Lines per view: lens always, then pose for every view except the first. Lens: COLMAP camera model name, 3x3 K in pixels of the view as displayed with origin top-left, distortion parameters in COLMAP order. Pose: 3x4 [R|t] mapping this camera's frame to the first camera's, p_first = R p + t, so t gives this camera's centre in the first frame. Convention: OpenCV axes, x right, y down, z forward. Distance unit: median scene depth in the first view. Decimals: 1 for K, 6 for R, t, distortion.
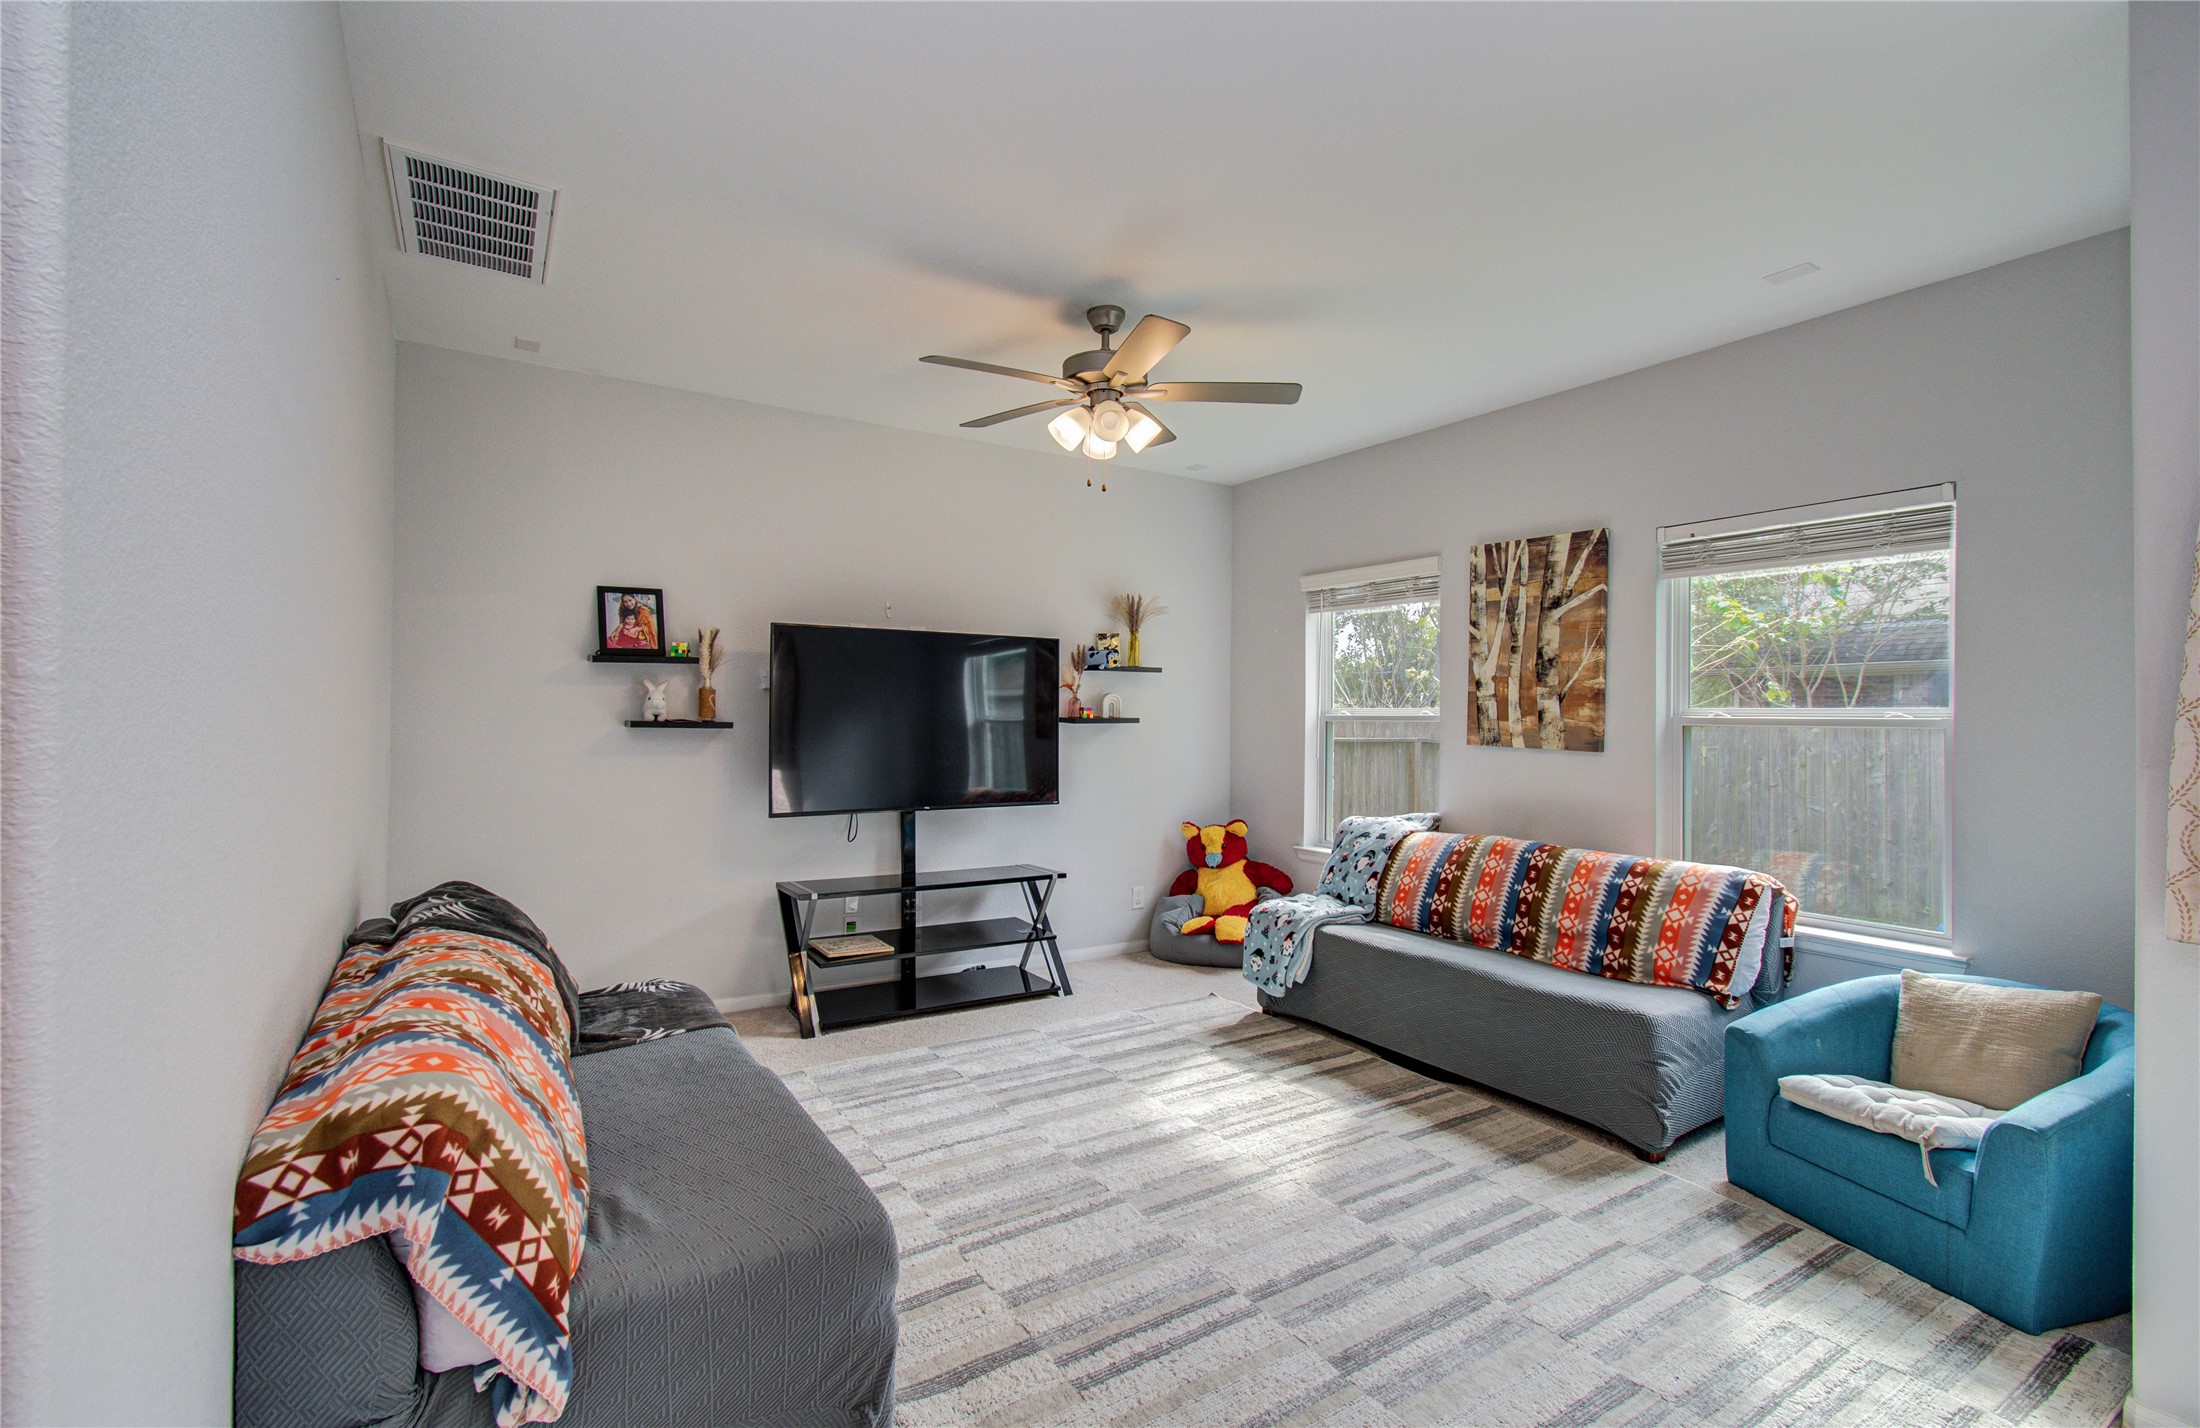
lens RADIAL K [[953.4, 0, 1087.3], [0, 953.4, 713.1], [0, 0, 1]] dist [0.001308, 0.000452]
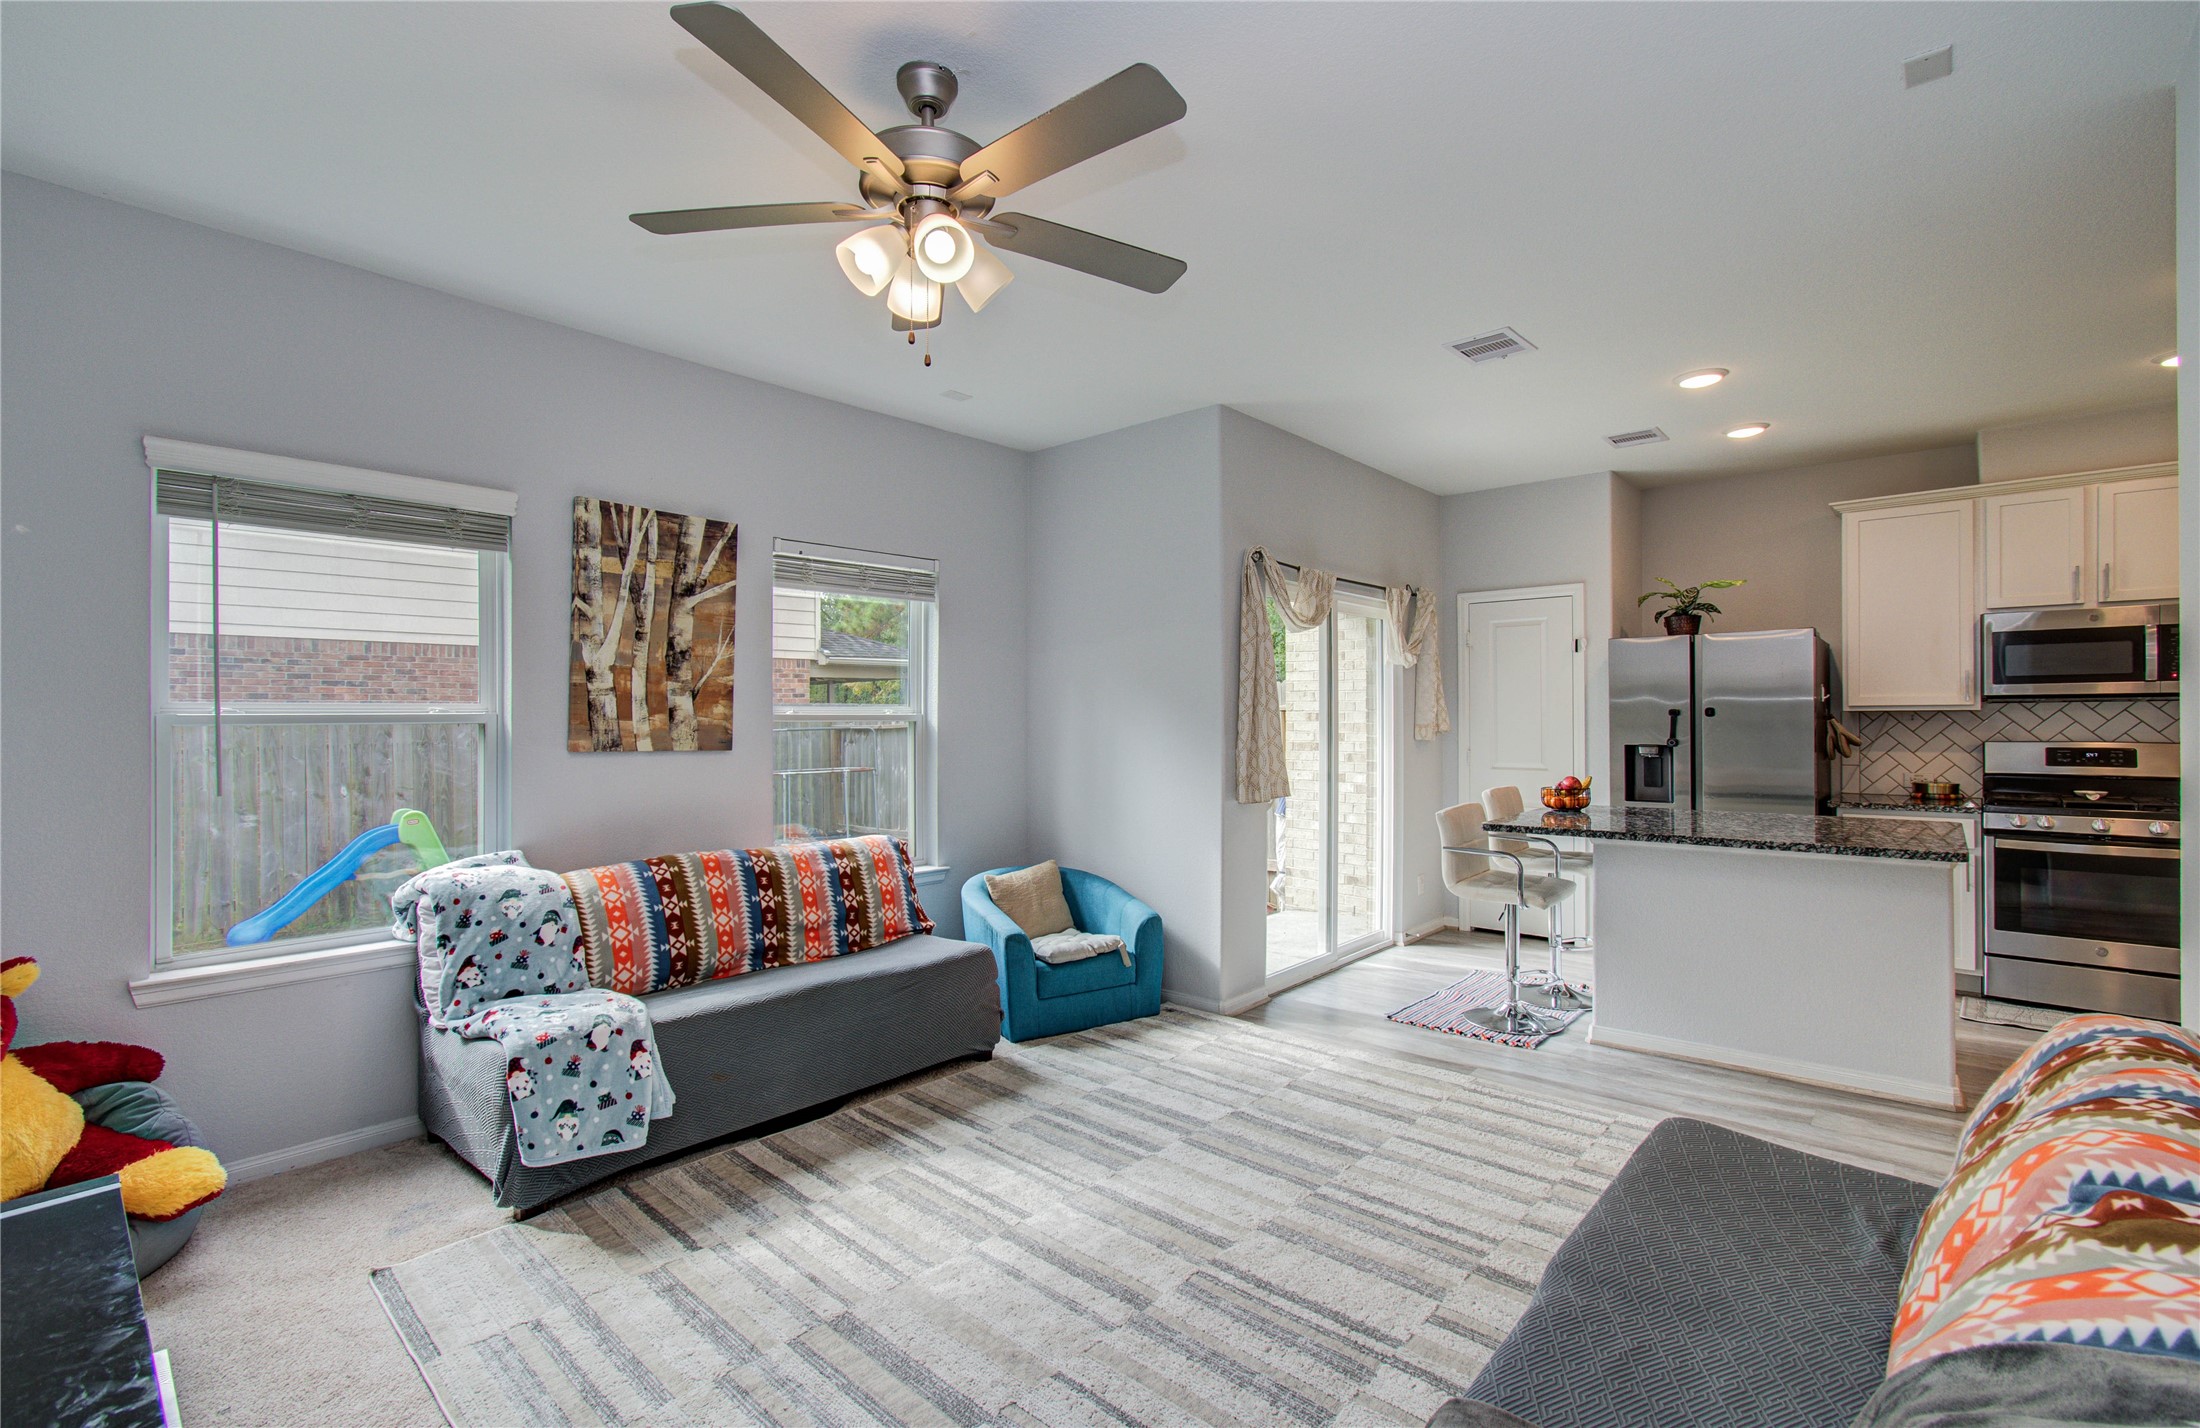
lens RADIAL K [[979.5, 0, 1124.7], [0, 979.5, 714.3], [0, 0, 1]] dist [-0.000881, 0.000311]
pose [[-0.266635, -0.003819, 0.963790, -0.535181], [0.000219, 0.999992, 0.004023, -0.000330], [-0.963797, 0.001284, -0.266632, 0.862599]]
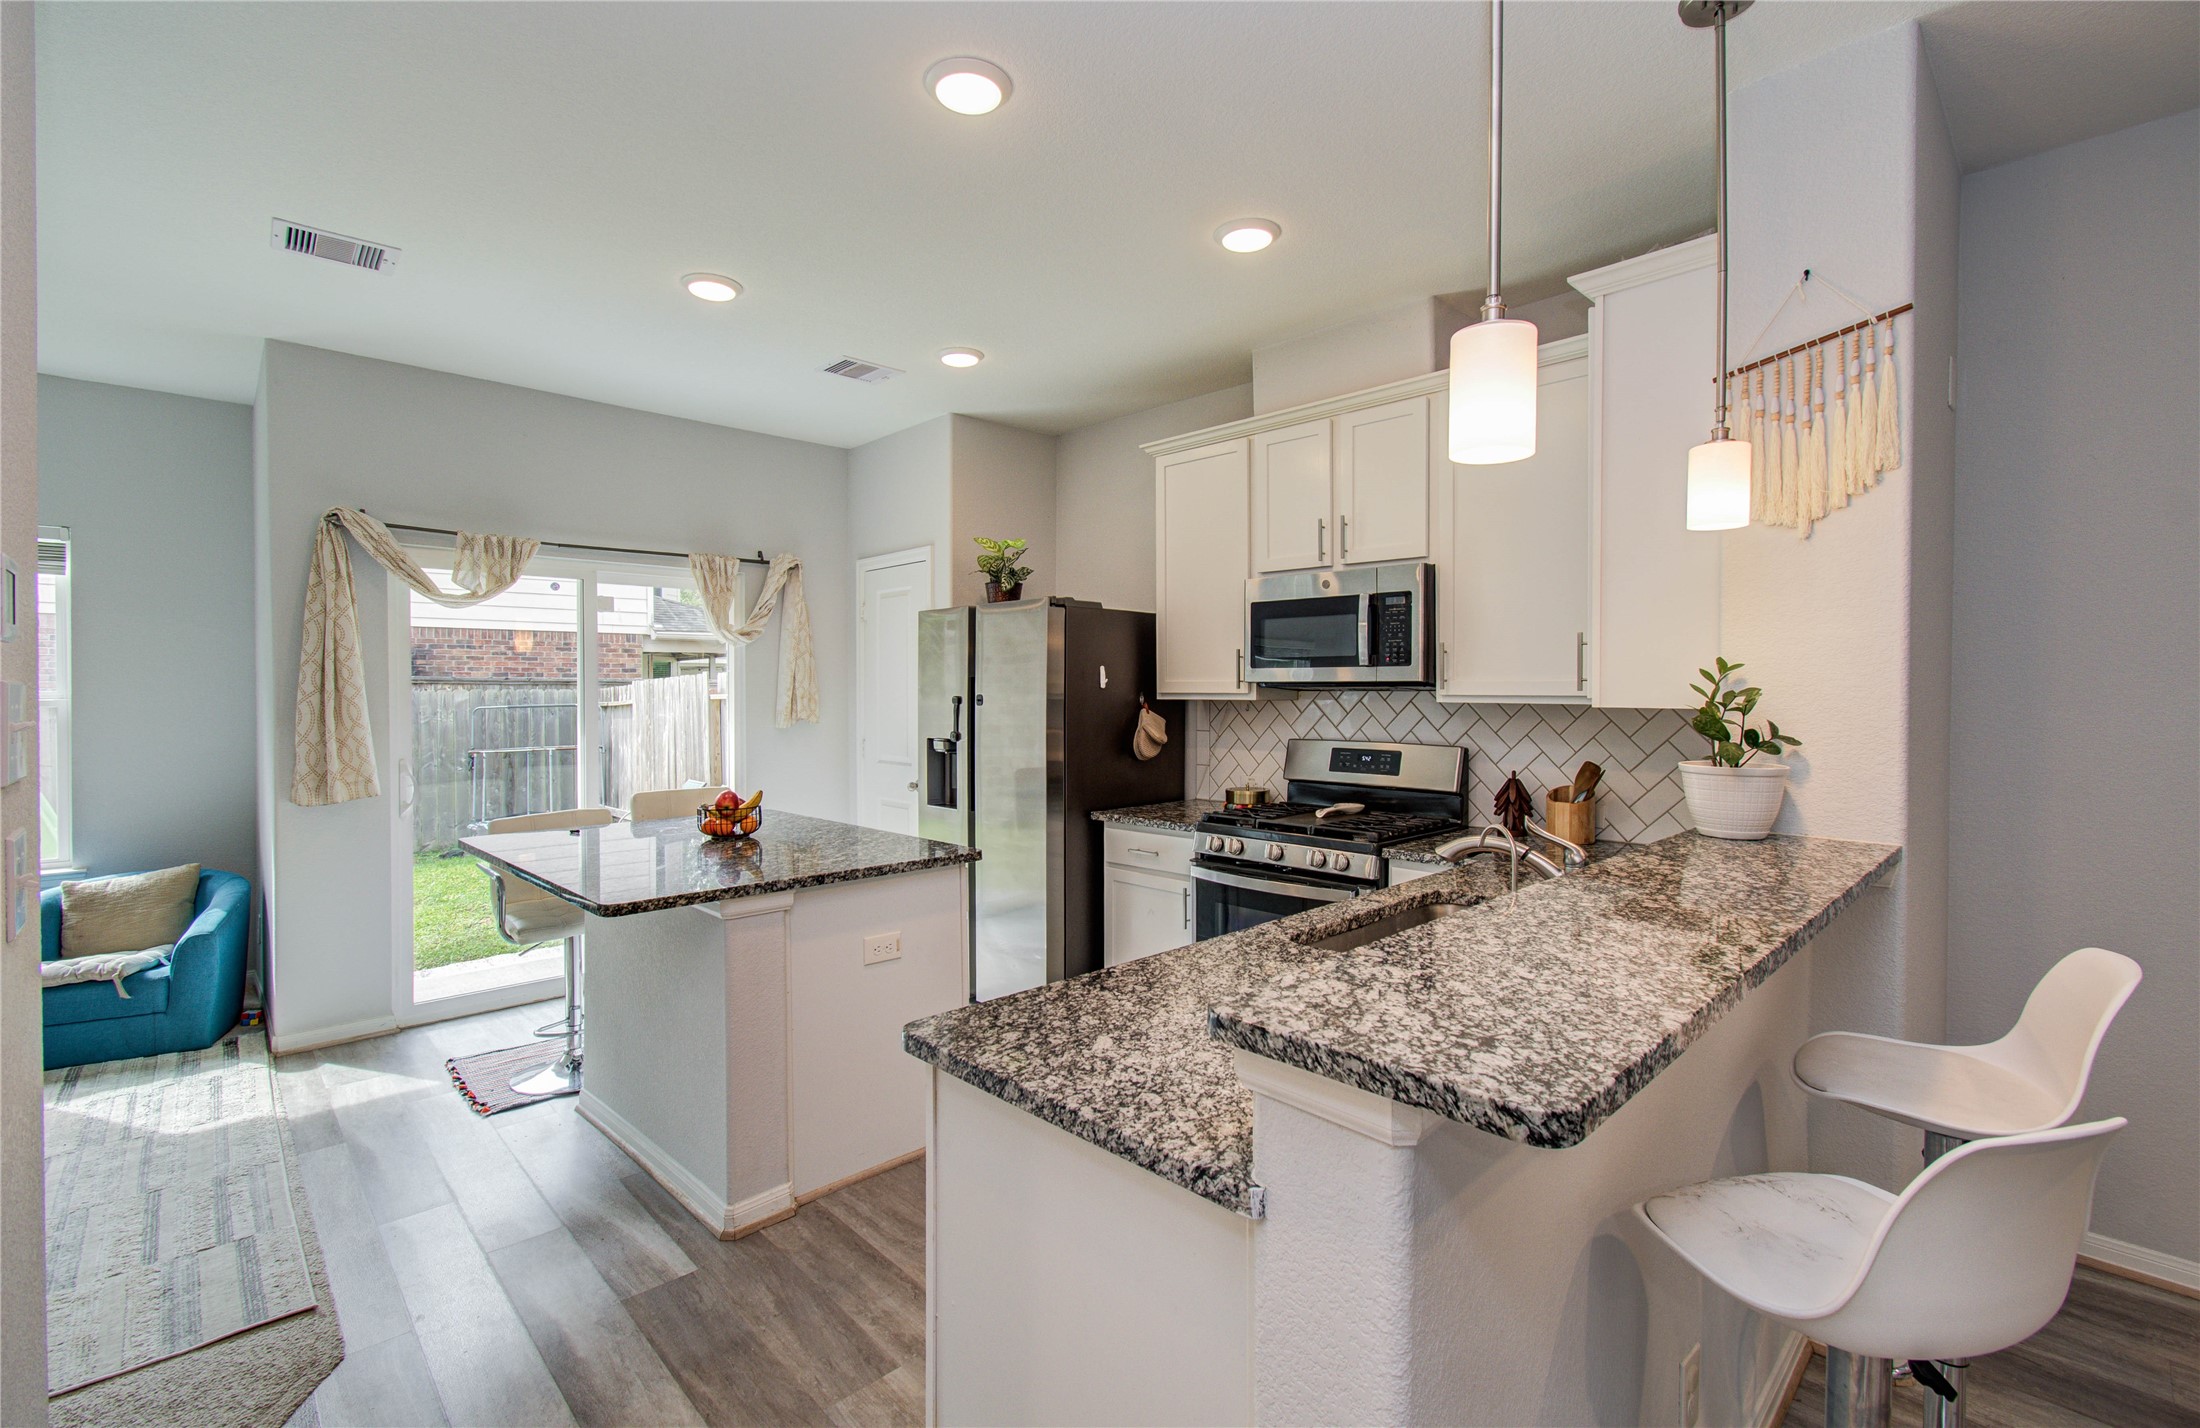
lens RADIAL K [[966.4, 0, 1088.5], [0, 966.4, 702.8], [0, 0, 1]] dist [-0.001194, 0.000092]
pose [[-0.181548, -0.023176, 0.983109, -0.561147], [-0.002485, 0.999730, 0.023109, -0.019777], [-0.983379, 0.001753, -0.181557, -0.150214]]
